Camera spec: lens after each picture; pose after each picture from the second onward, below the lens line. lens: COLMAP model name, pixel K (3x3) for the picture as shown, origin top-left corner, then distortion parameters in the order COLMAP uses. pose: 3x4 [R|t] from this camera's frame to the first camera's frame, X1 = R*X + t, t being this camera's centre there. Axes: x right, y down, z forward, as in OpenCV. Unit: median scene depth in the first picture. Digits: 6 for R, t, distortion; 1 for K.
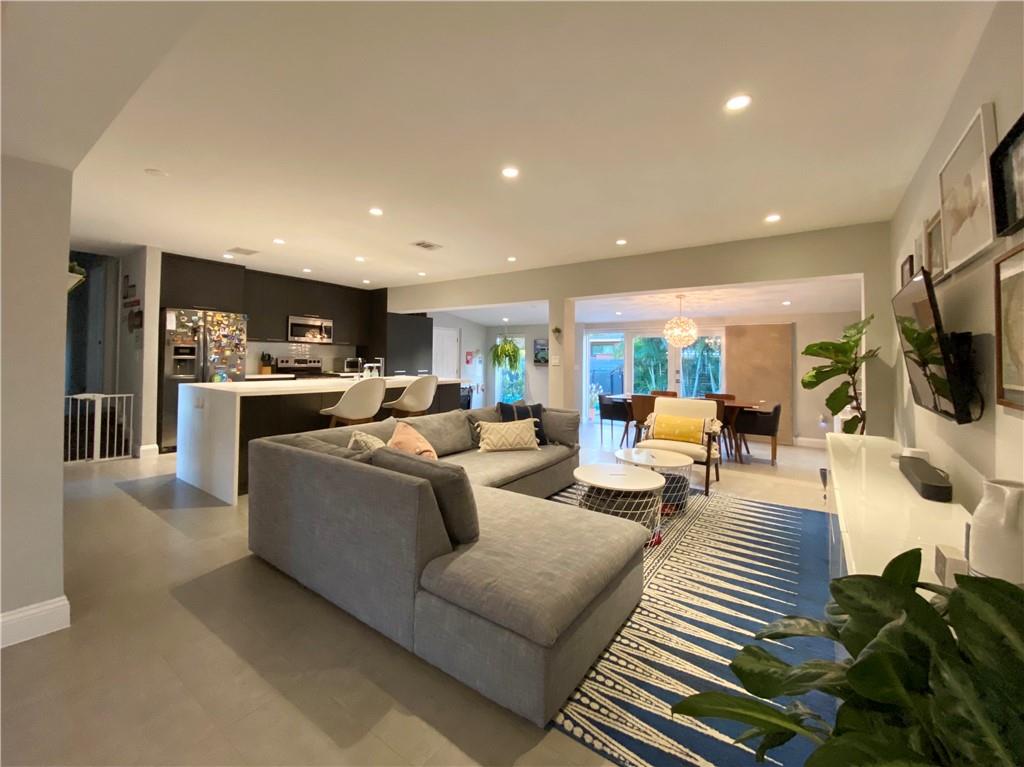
lens RADIAL K [[417.0, 0, 508.4], [0, 417.0, 351.6], [0, 0, 1]] dist [-0.002001, -0.000633]
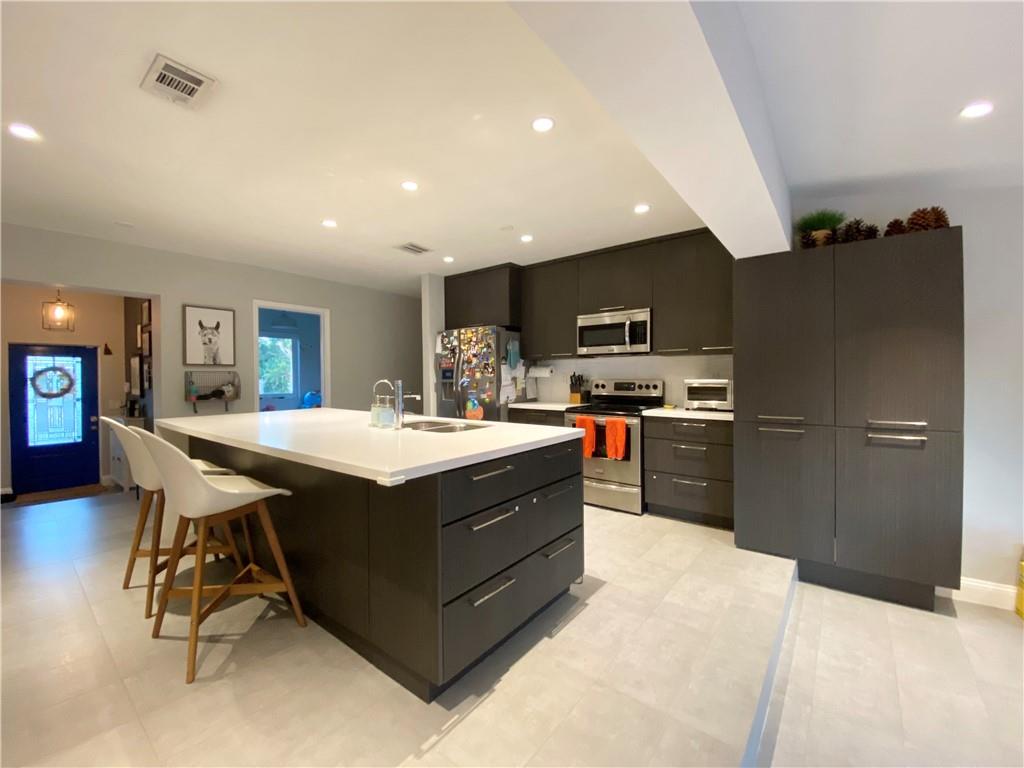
lens RADIAL K [[404.6, 0, 512.0], [0, 404.6, 384.0], [0, 0, 1]] dist [-0.000522, -0.000638]
pose [[-0.056435, 0.009975, -0.998356, 0.136319], [0.022267, 0.999714, 0.008730, 0.015681], [0.998158, -0.021737, -0.056641, 1.181861]]
